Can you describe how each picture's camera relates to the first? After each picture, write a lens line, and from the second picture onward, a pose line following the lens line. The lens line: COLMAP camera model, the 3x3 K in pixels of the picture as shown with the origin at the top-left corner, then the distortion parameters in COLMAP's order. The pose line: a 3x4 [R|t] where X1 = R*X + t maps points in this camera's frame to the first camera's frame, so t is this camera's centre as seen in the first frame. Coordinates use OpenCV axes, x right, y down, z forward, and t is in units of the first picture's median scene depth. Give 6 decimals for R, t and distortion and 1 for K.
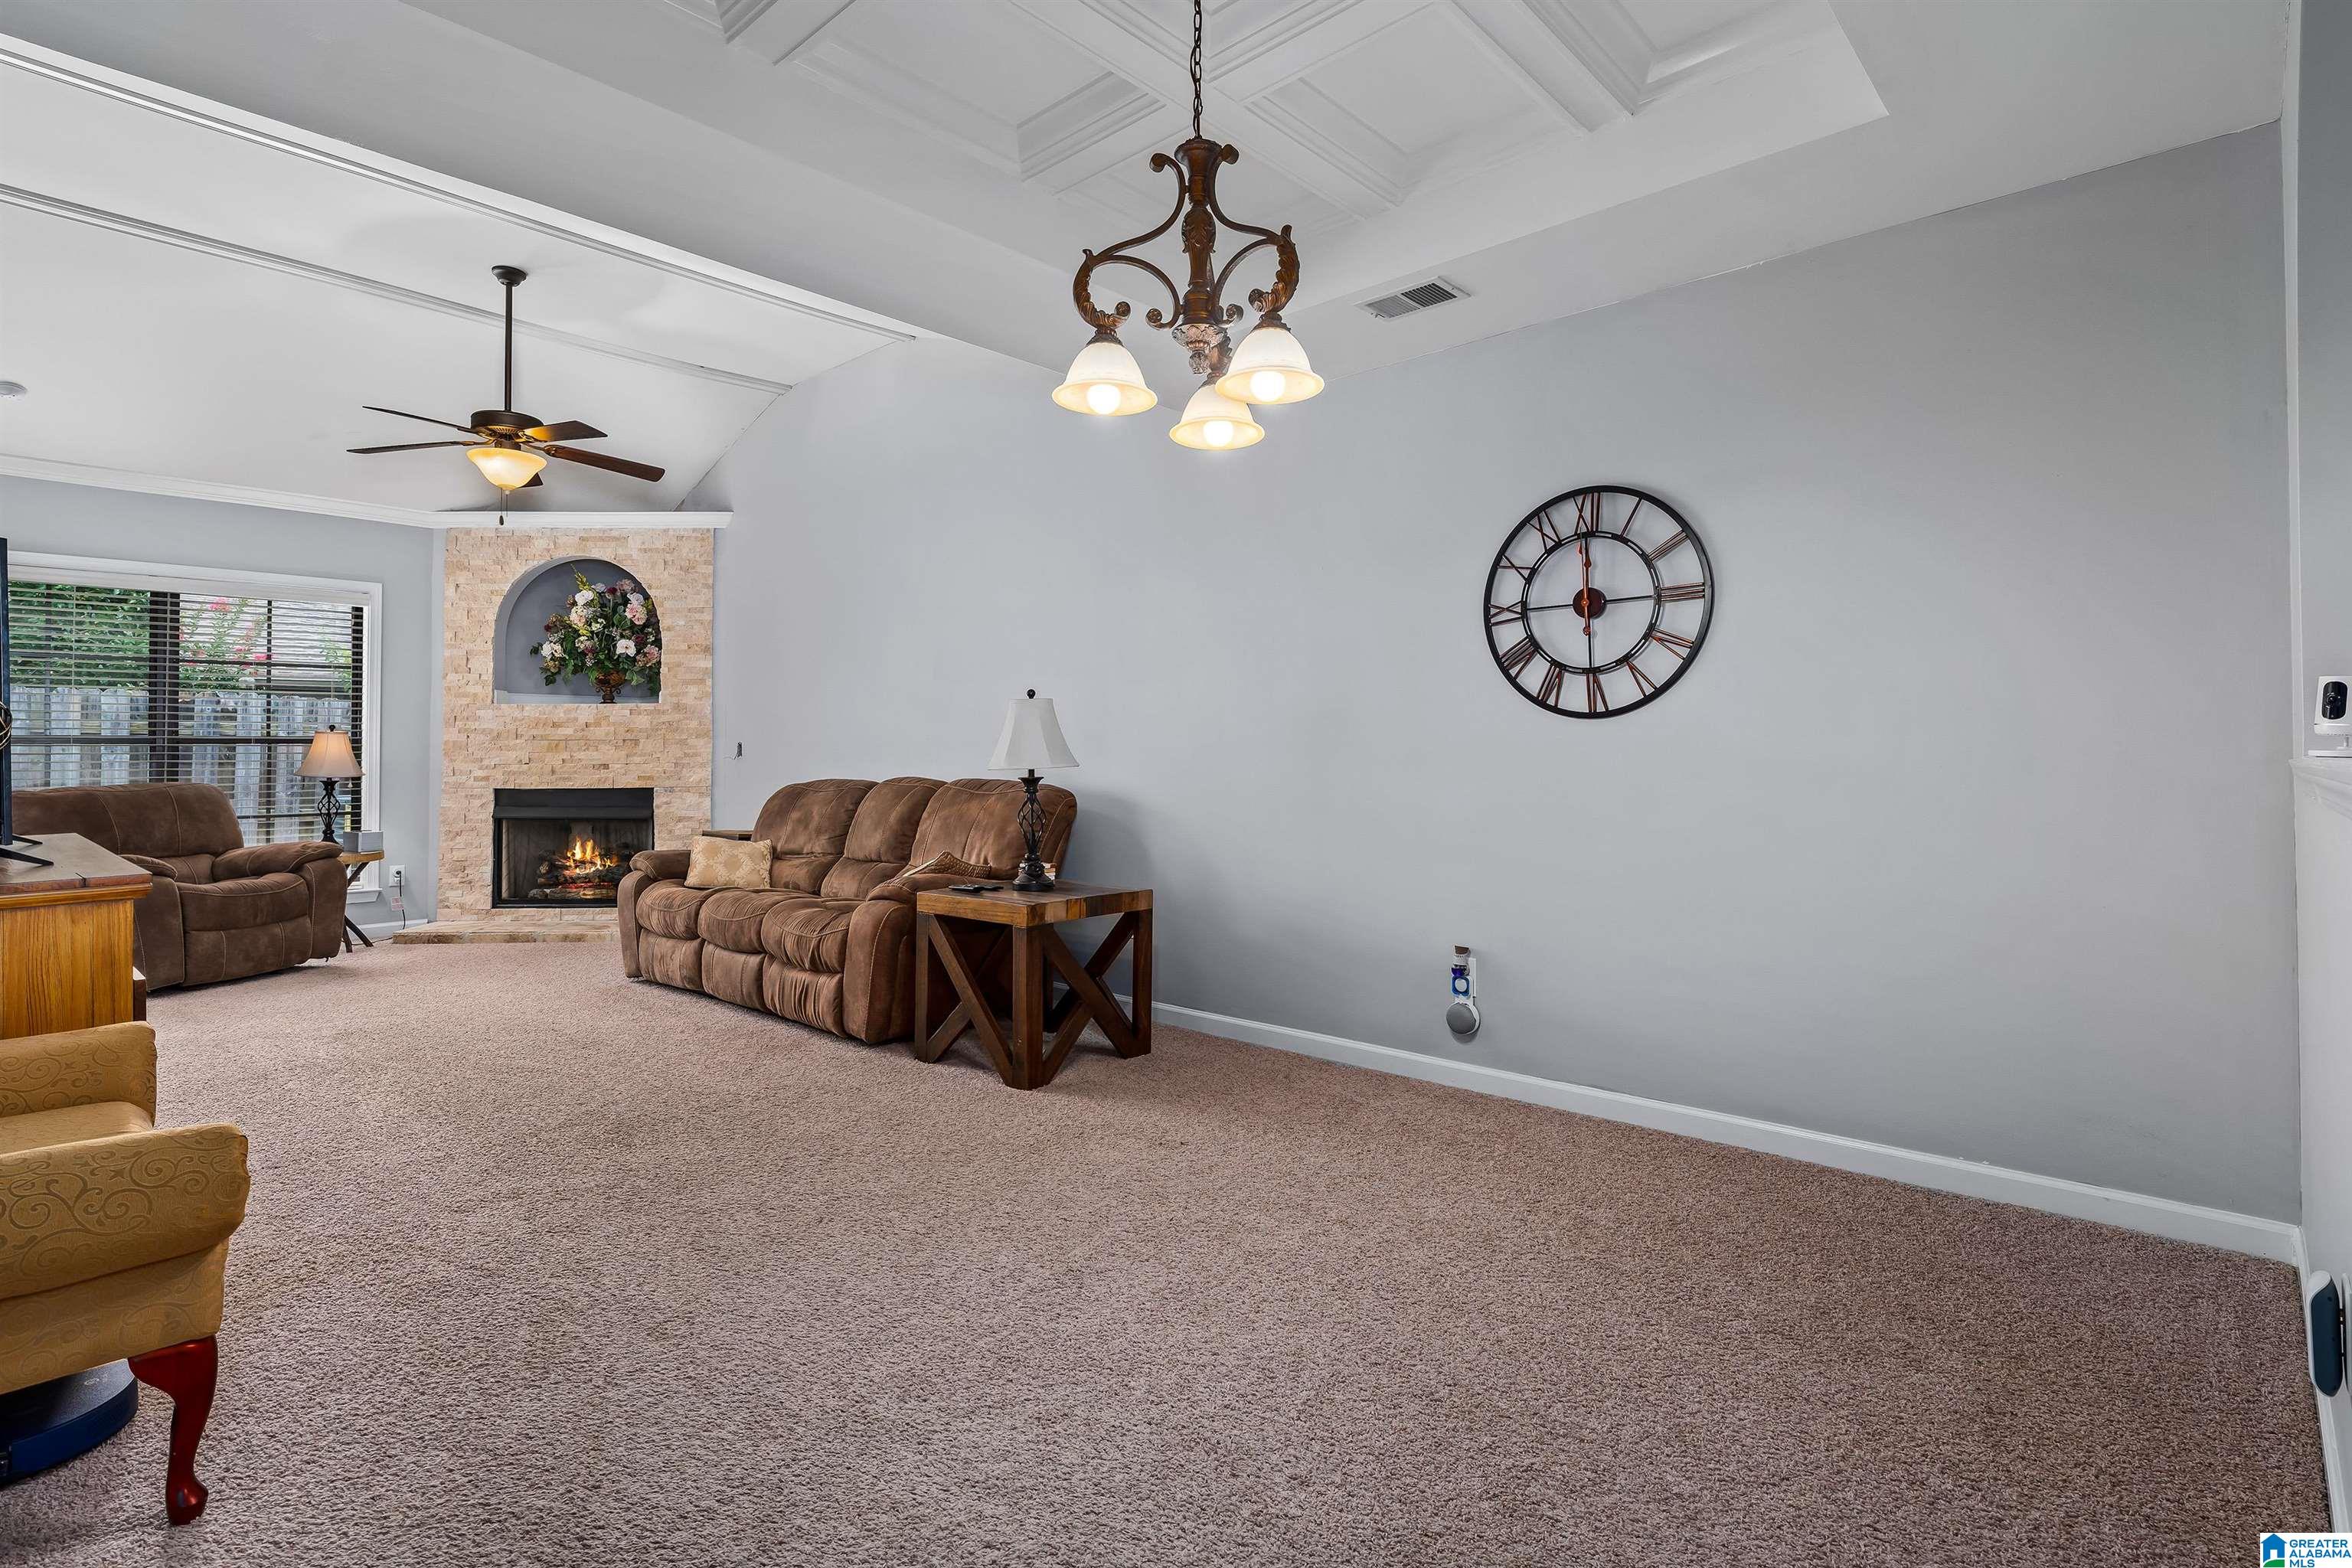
lens RADIAL K [[1137.7, 0, 1184.6], [0, 1137.7, 731.0], [0, 0, 1]] dist [-0.001003, -0.000106]
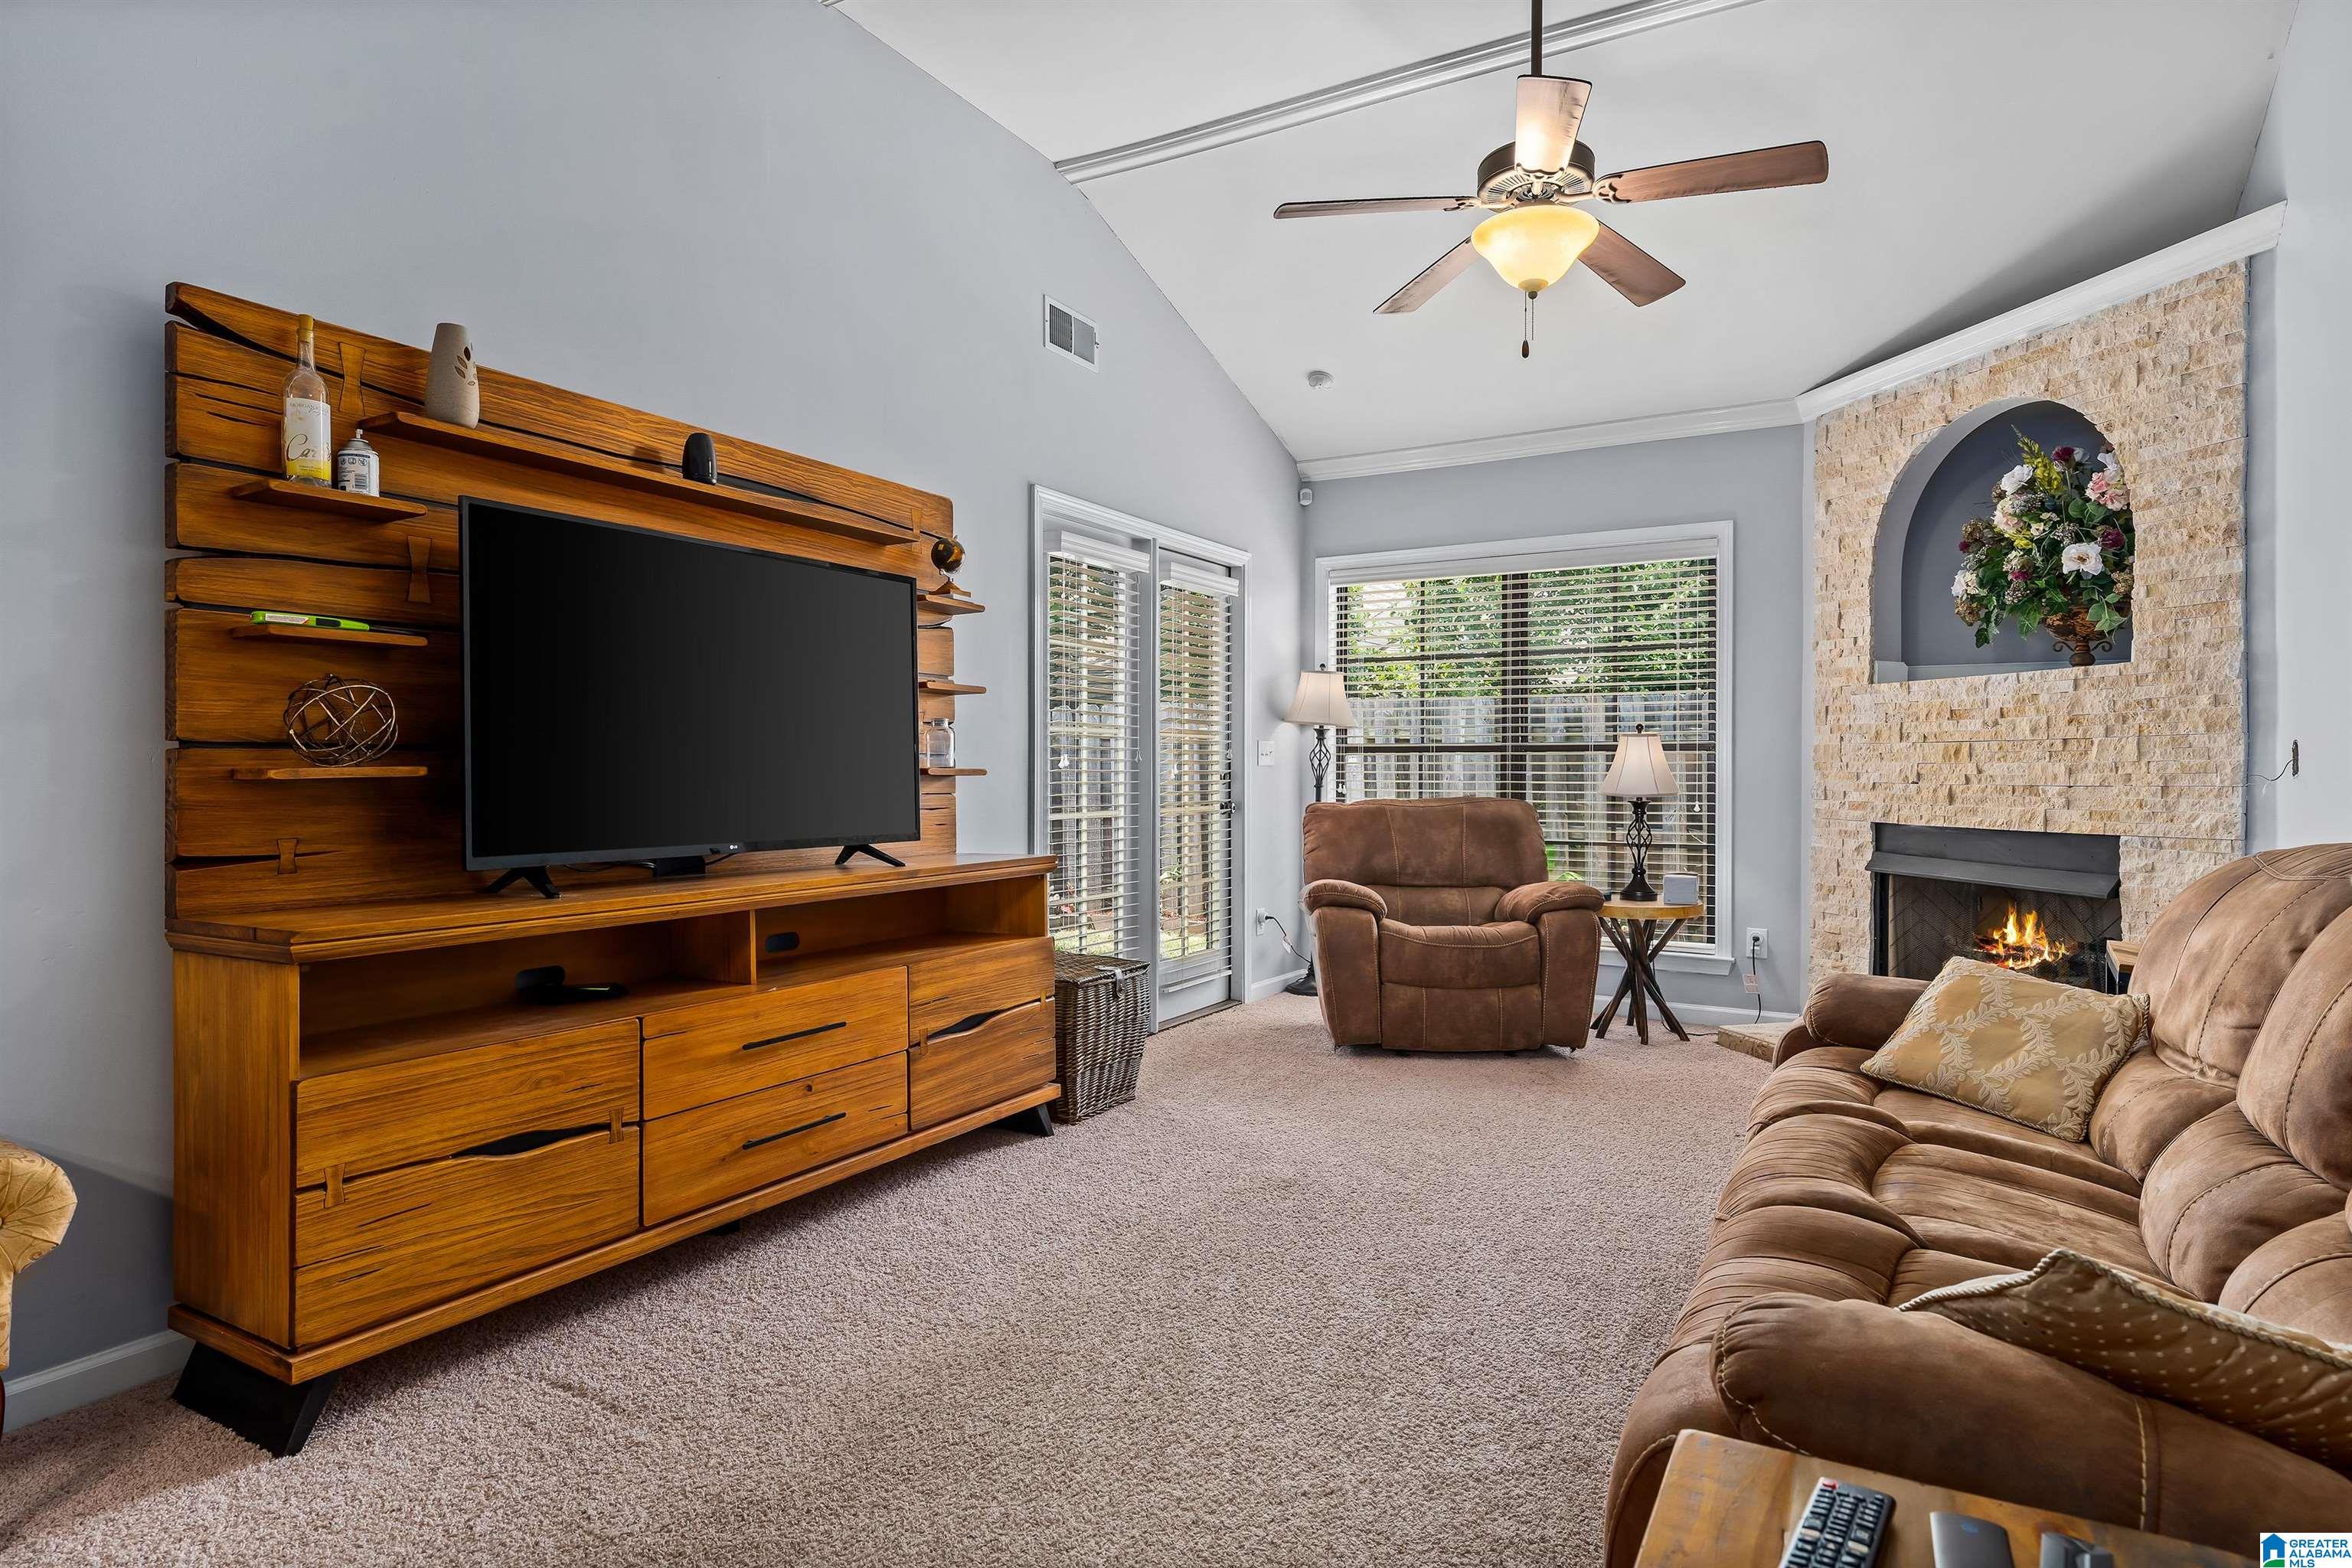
lens RADIAL K [[1272.1, 0, 1172.8], [0, 1272.1, 766.3], [0, 0, 1]] dist [0.007038, -0.002559]
pose [[0.207940, 0.004089, -0.978133, -0.020939], [0.014713, 0.999865, 0.007308, 0.013987], [0.978031, -0.015911, 0.207852, 0.695274]]
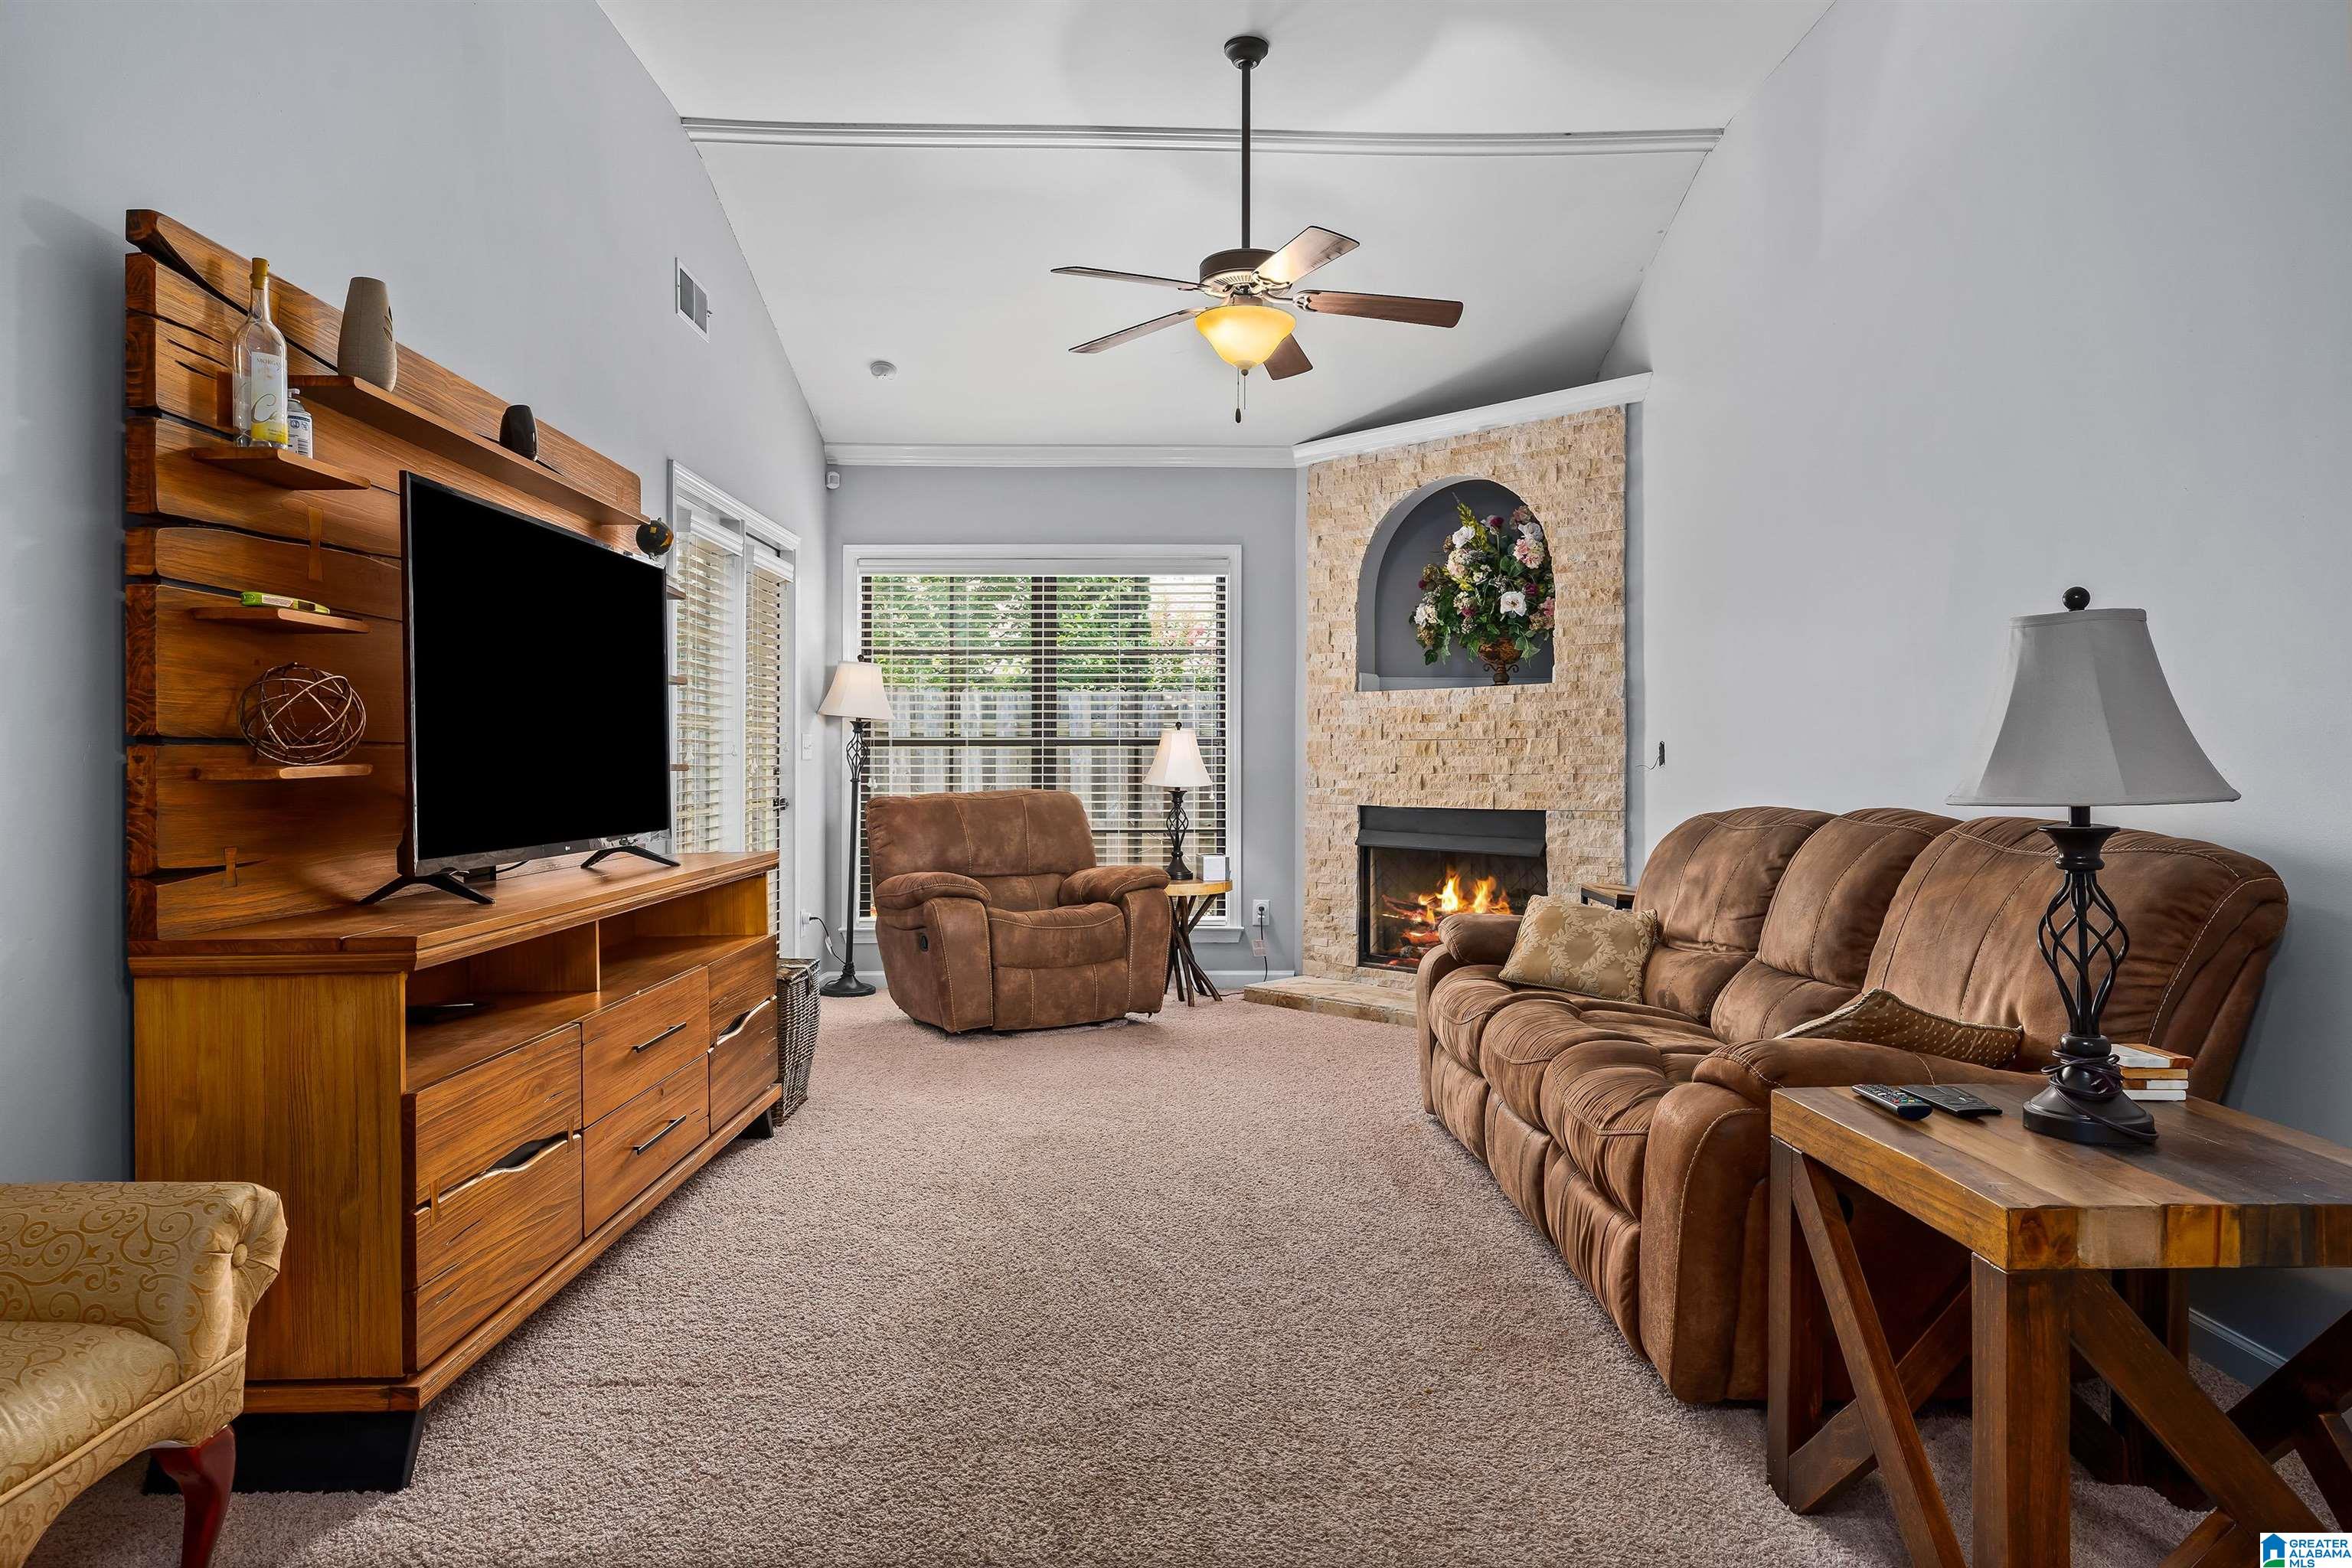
lens RADIAL K [[1447.7, 0, 1180.3], [0, 1447.7, 747.6], [0, 0, 1]] dist [0.005539, 0.003505]
pose [[0.683437, -0.002351, -0.730006, 0.007174], [0.010693, 0.999920, 0.006791, 0.007046], [0.729931, -0.012447, 0.683407, 0.379622]]
